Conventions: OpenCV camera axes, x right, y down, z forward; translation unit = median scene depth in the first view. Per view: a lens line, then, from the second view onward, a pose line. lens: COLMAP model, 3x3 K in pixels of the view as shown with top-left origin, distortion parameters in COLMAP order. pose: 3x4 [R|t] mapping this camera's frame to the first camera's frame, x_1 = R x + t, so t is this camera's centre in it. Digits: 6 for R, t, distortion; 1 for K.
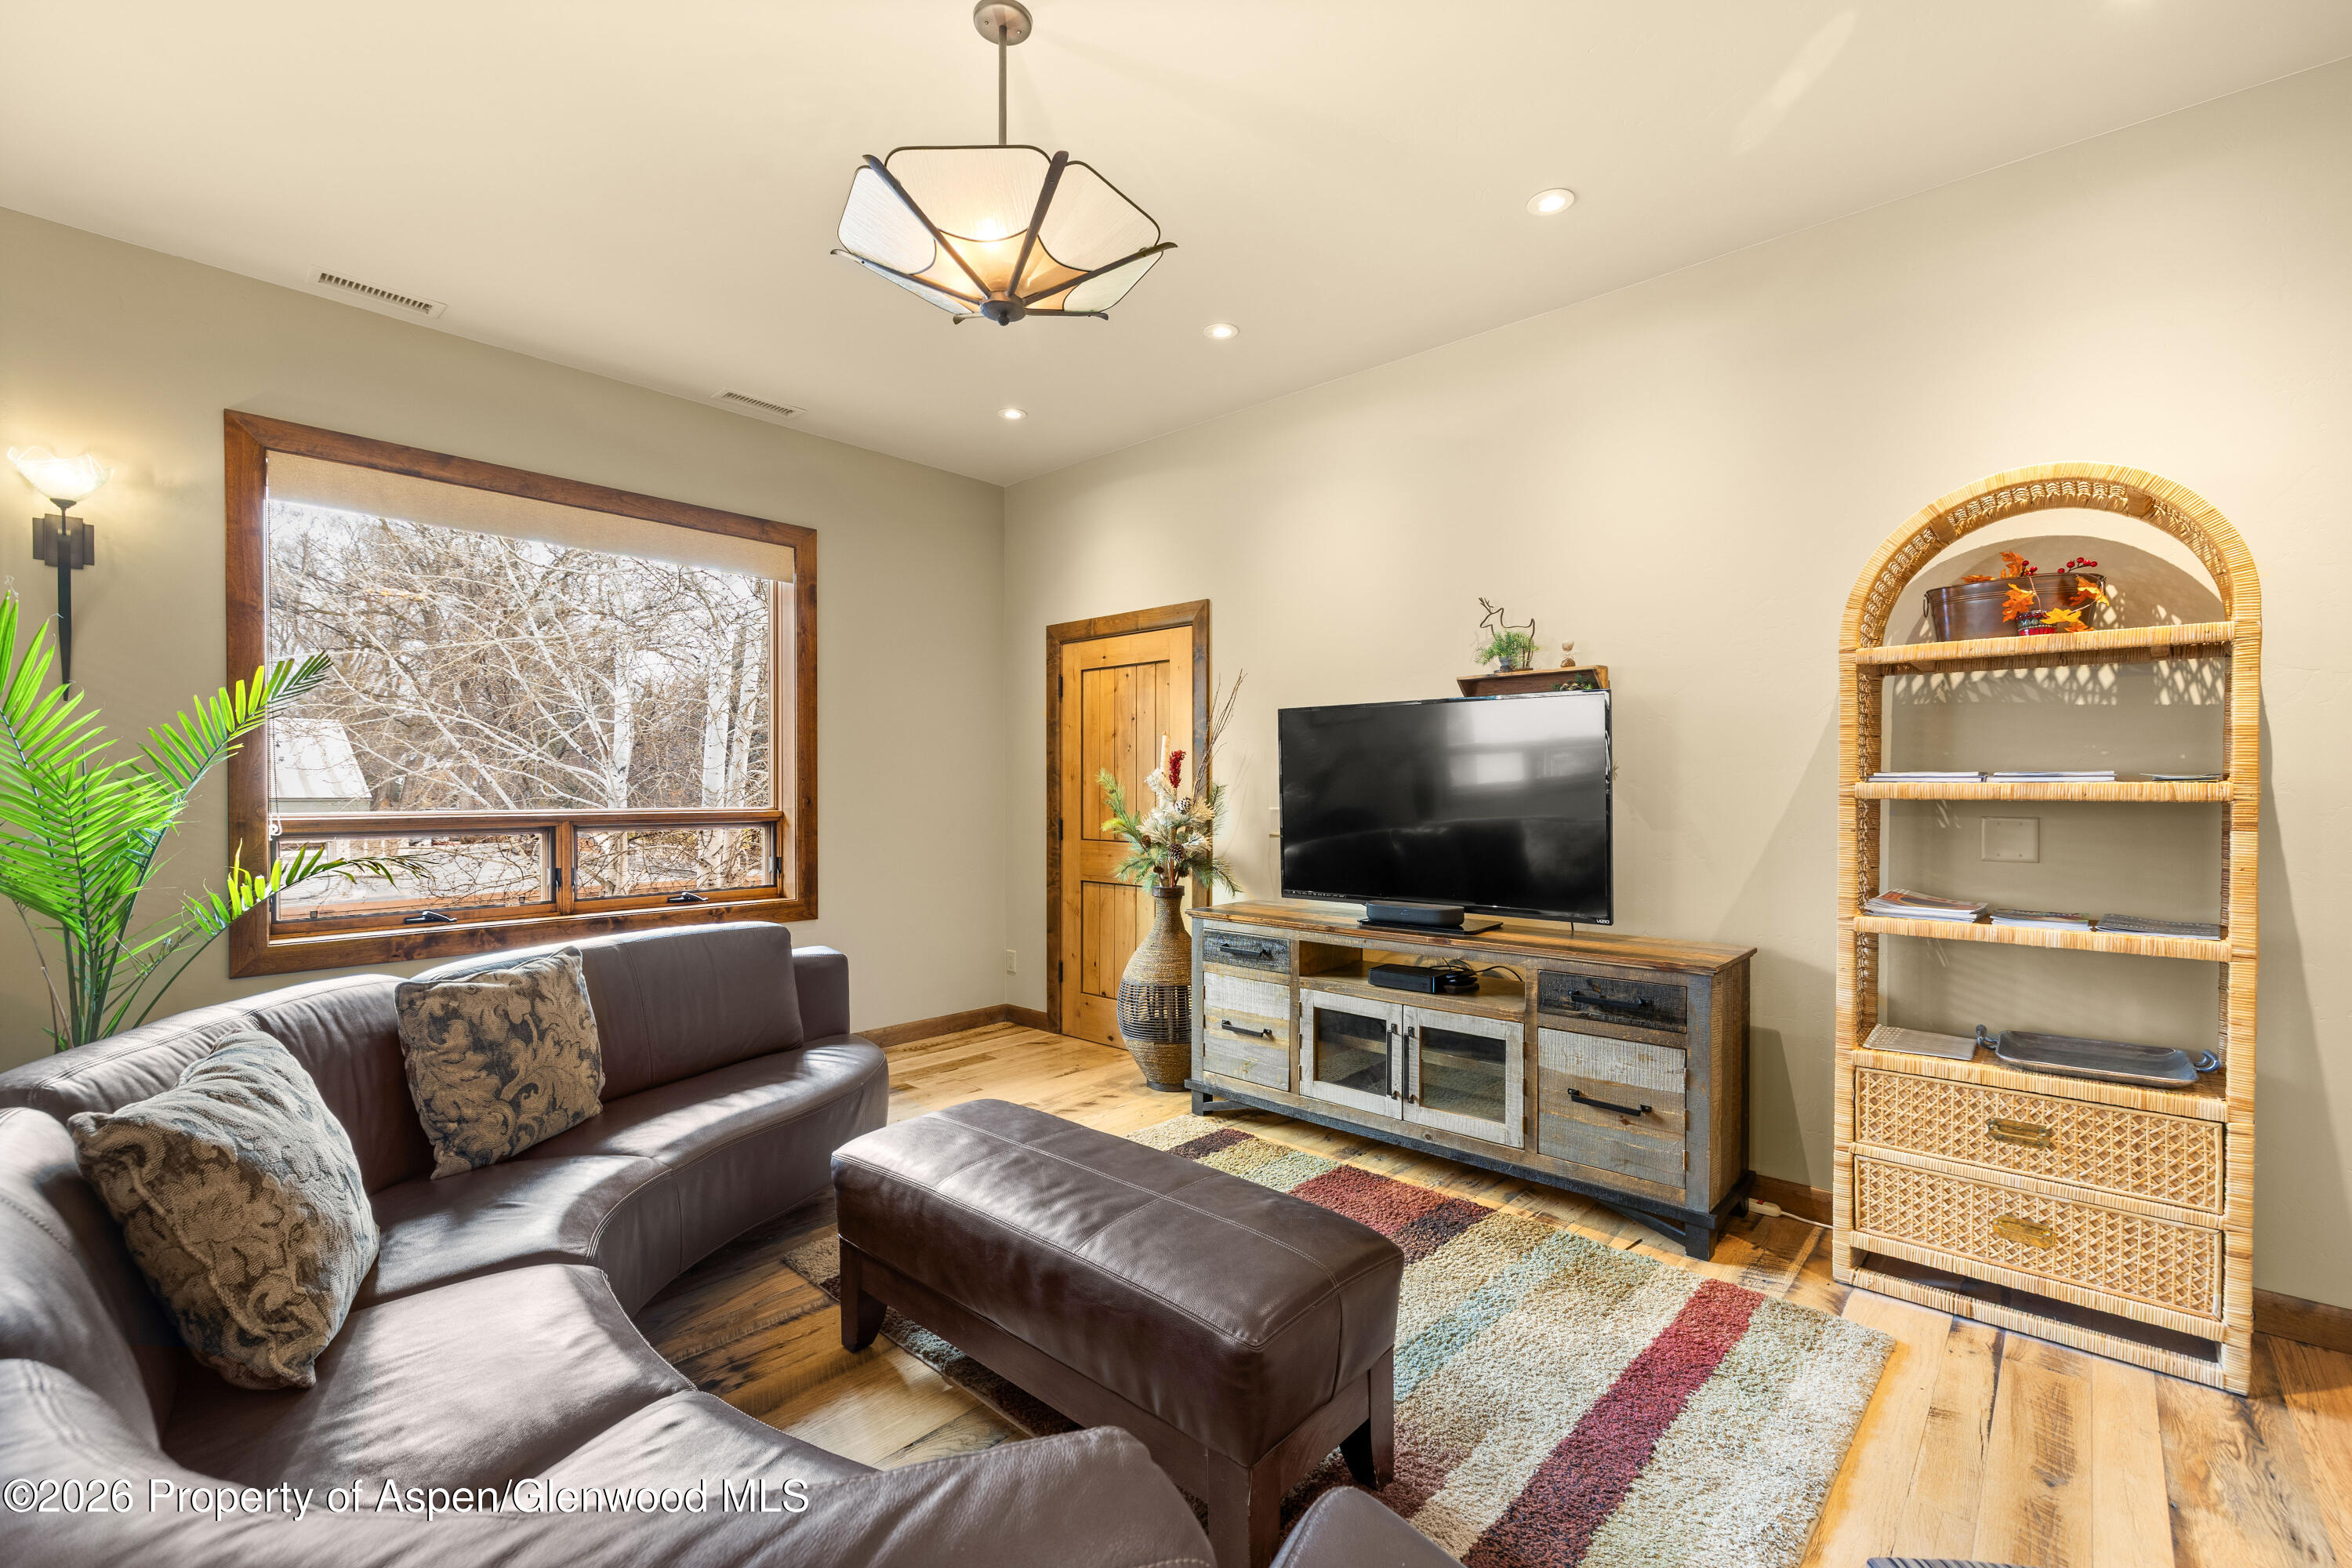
lens RADIAL K [[1035.1, 0, 1177.7], [0, 1035.1, 796.5], [0, 0, 1]] dist [-0.000106, -0.000703]
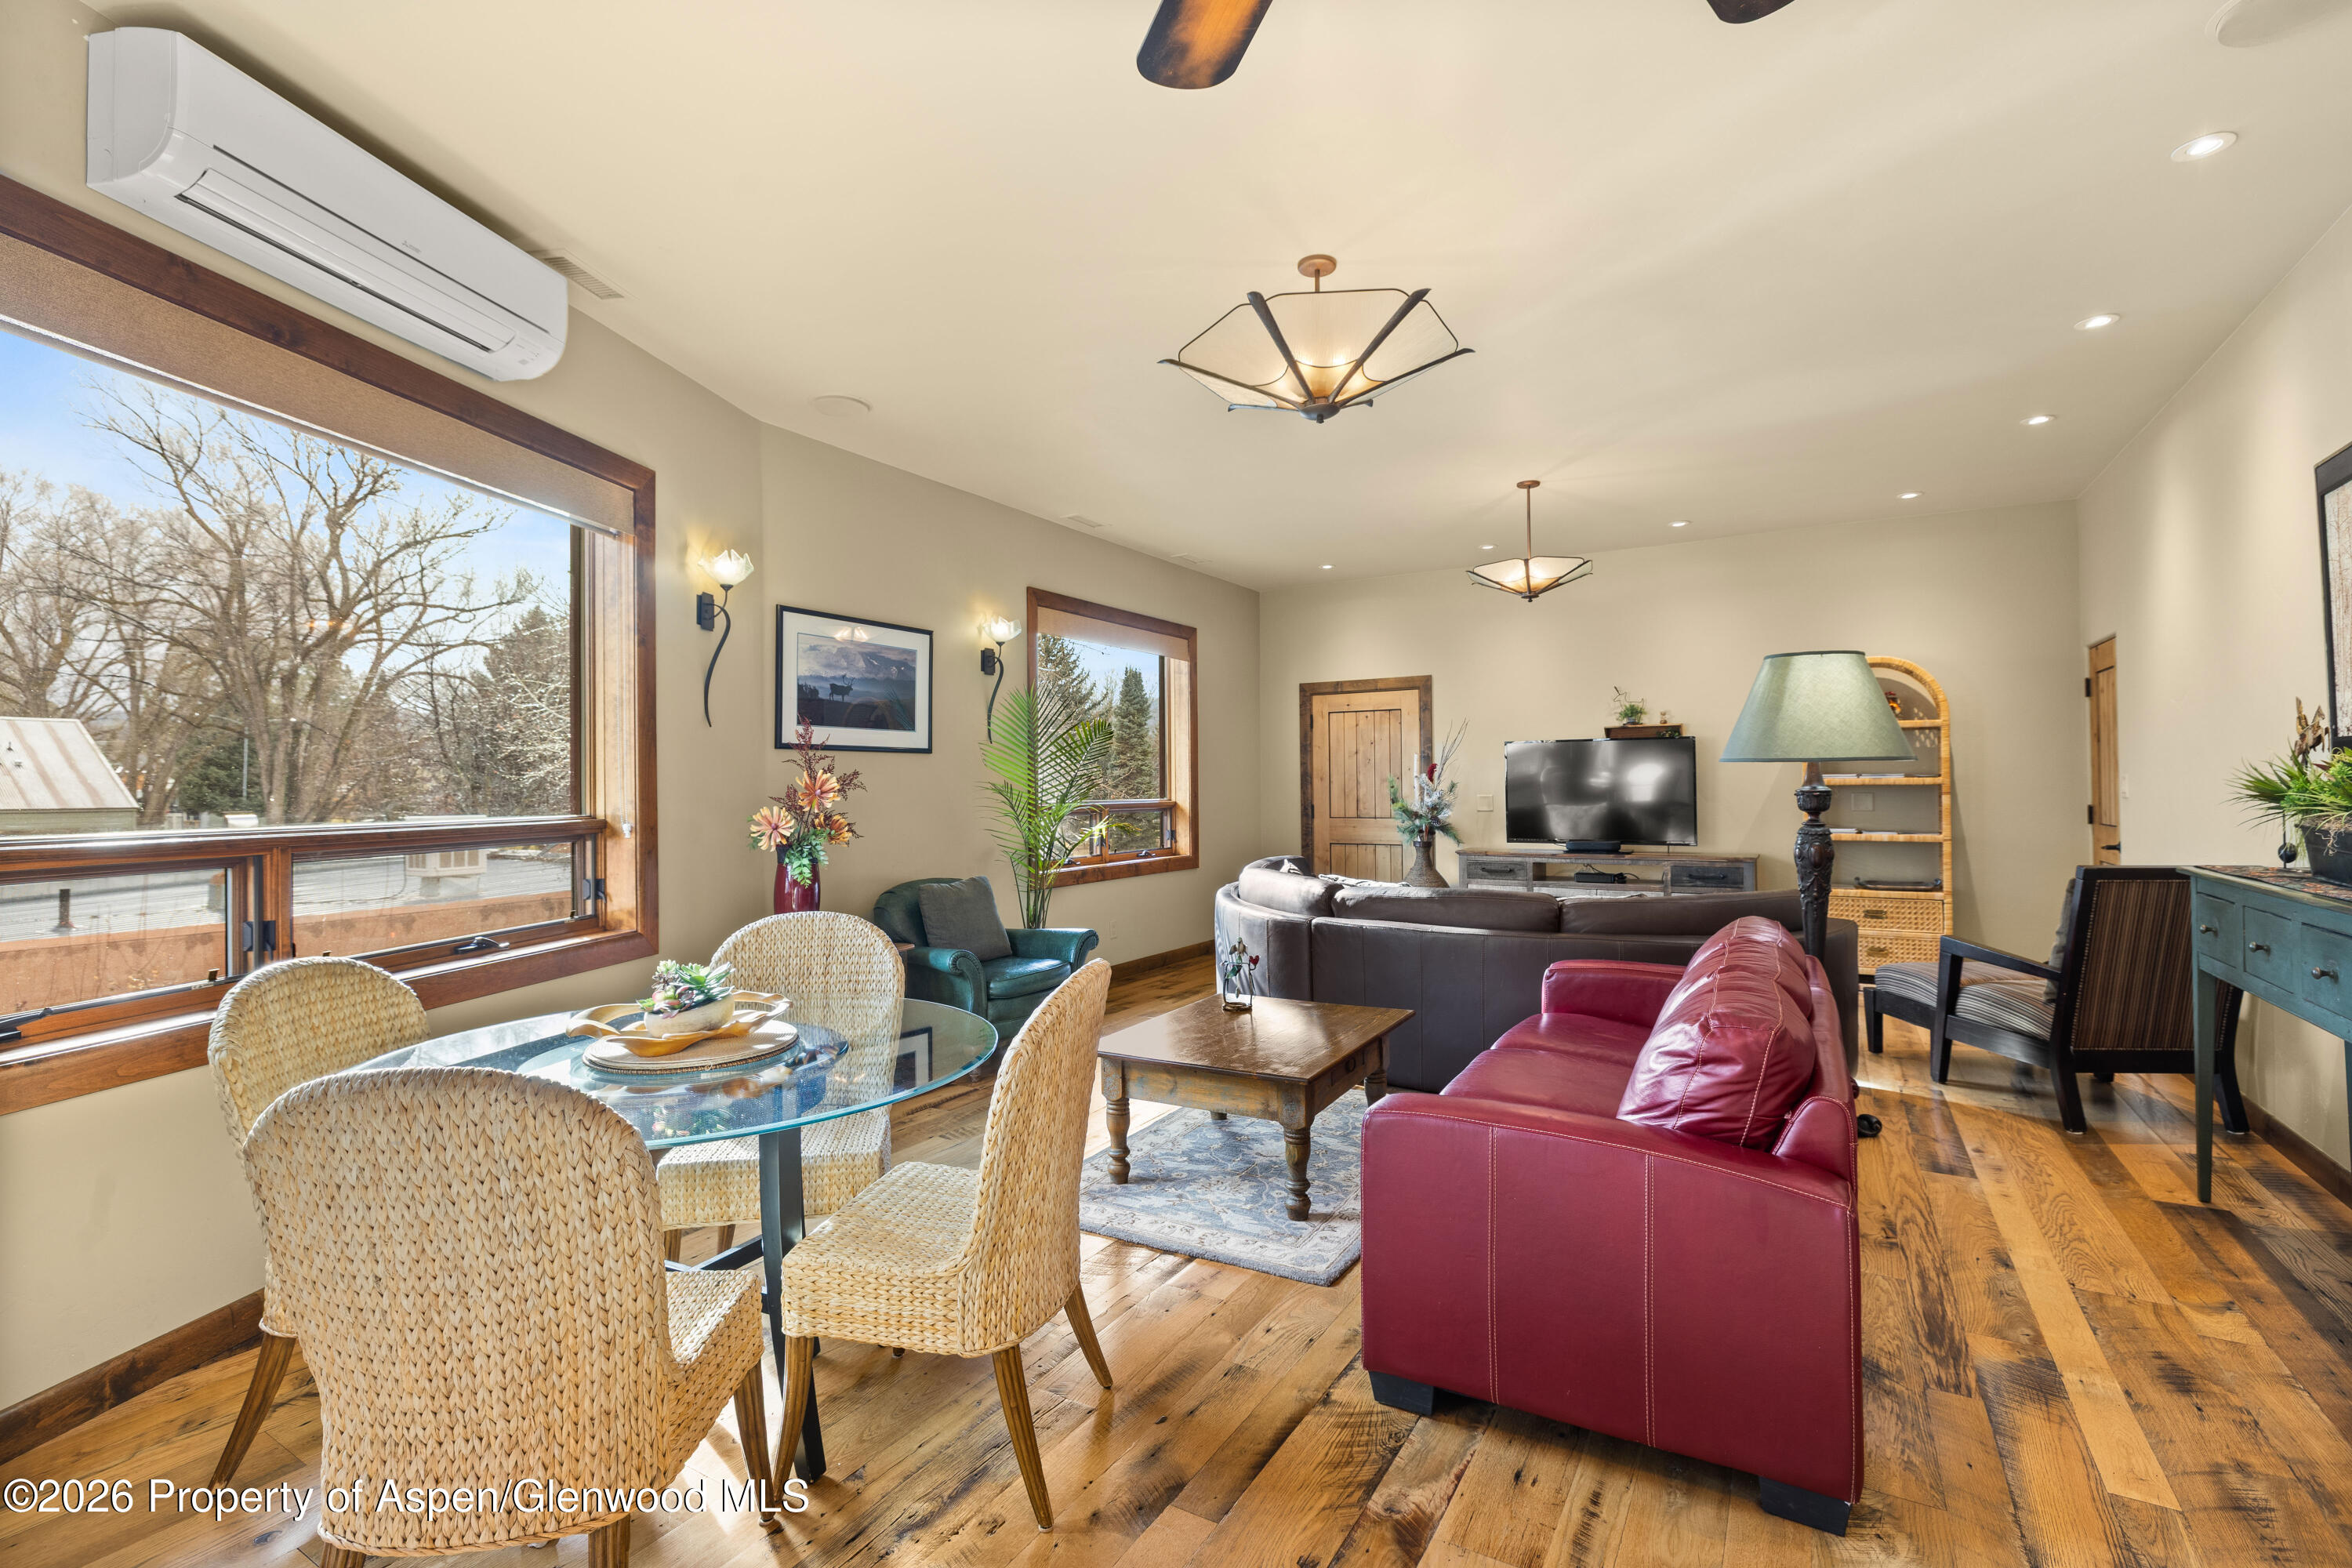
lens RADIAL K [[1090.7, 0, 1174.0], [0, 1090.7, 771.3], [0, 0, 1]] dist [-0.002176, 0.000009]
pose [[0.981098, -0.006670, 0.193396, -1.049565], [0.011320, 0.999672, -0.022953, 0.009164], [-0.193179, 0.024708, 0.980852, -0.984181]]
